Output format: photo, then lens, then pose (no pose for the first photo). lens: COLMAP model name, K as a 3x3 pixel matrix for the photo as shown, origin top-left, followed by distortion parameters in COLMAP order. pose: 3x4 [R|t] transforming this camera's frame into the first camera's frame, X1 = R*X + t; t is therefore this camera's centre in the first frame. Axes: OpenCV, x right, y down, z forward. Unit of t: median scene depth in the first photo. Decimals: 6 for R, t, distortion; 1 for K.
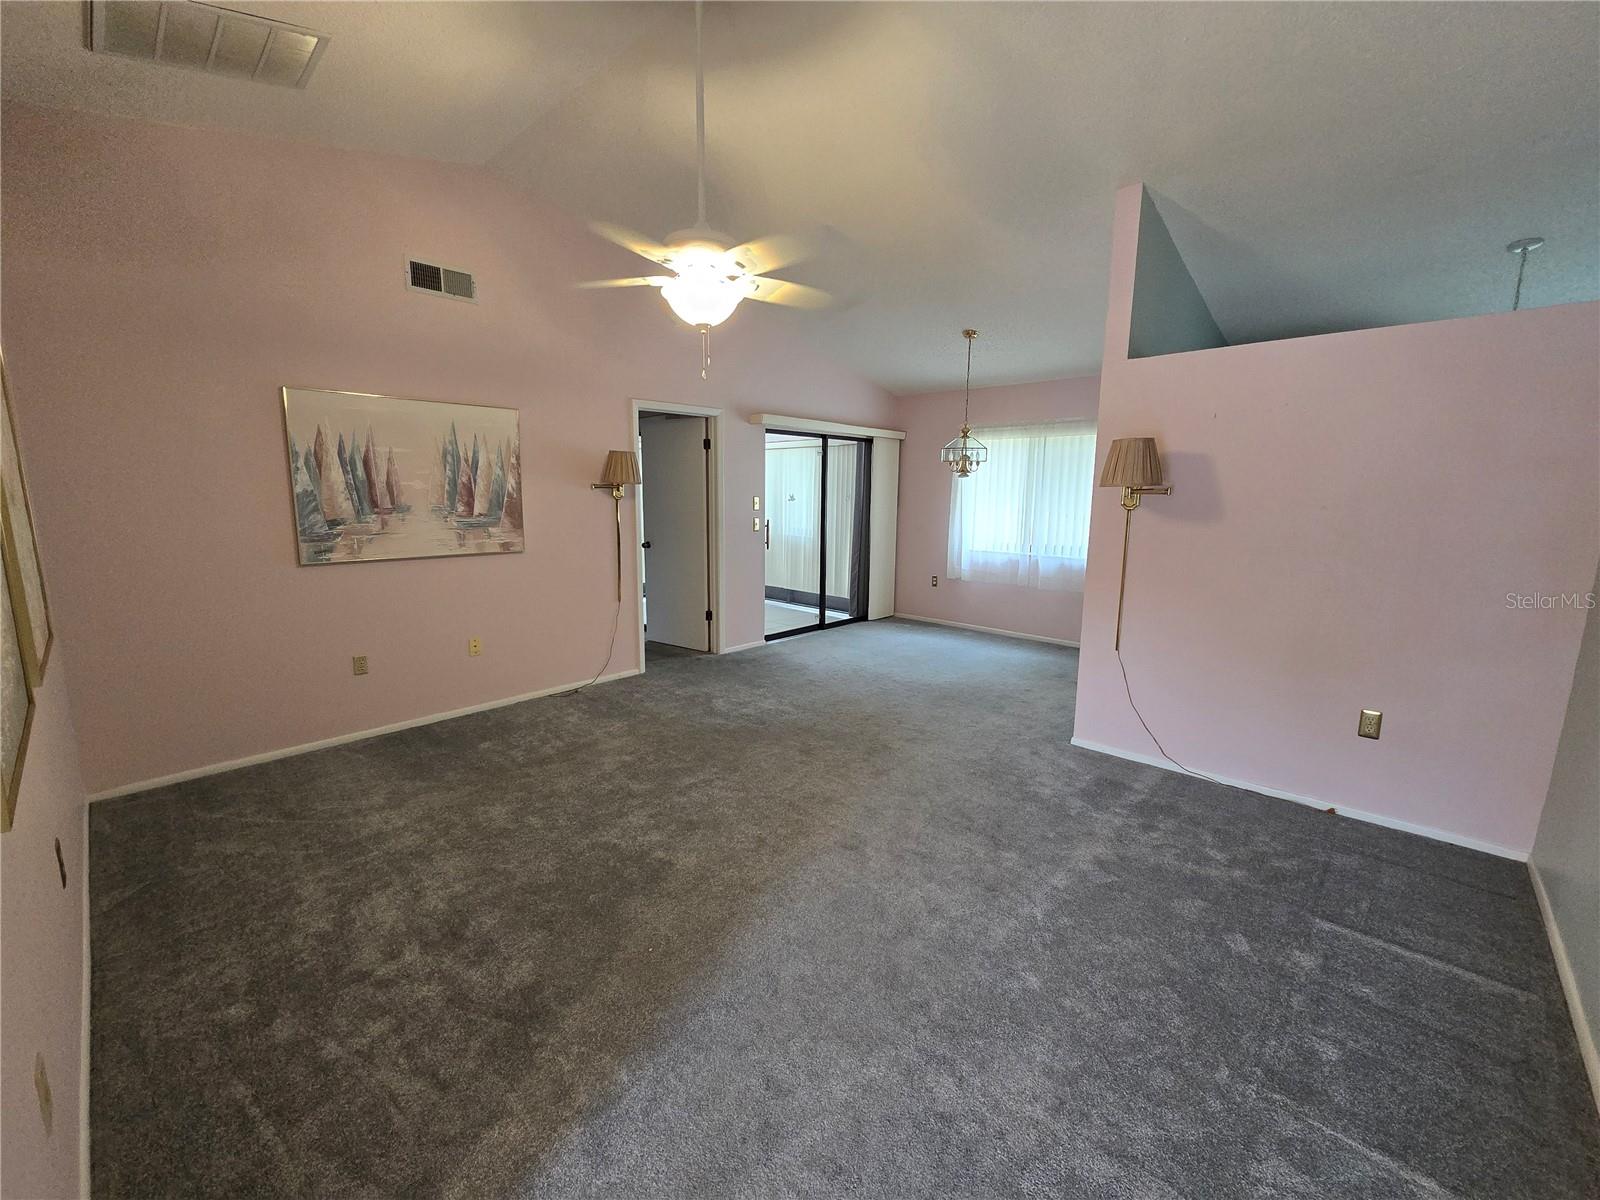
lens RADIAL K [[655.4, 0, 805.8], [0, 655.4, 599.6], [0, 0, 1]] dist [-0.004470, 0.000003]
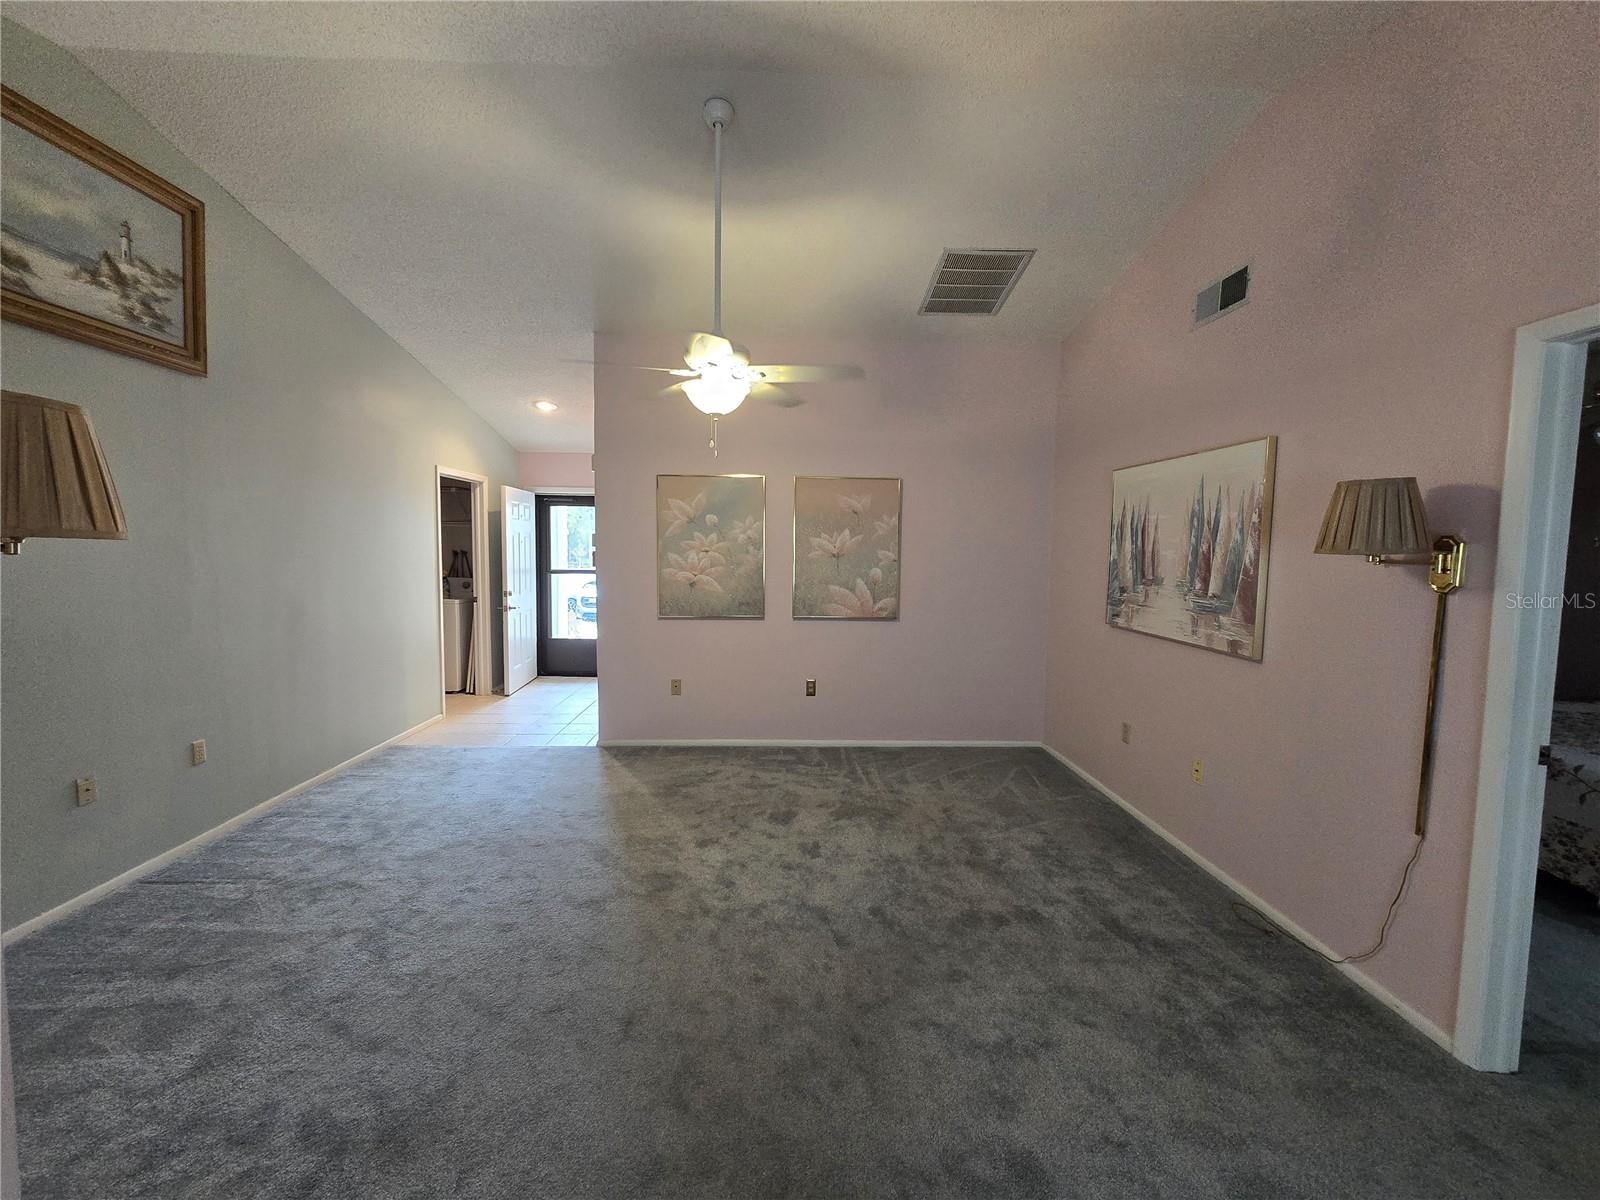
lens RADIAL K [[655.4, 0, 795.6], [0, 655.4, 595.7], [0, 0, 1]] dist [-0.004470, 0.000003]
pose [[-0.713464, 0.035502, -0.699792, 0.350046], [-0.137038, 0.972359, 0.189046, -0.210433], [0.687160, 0.230776, -0.688878, 1.221702]]
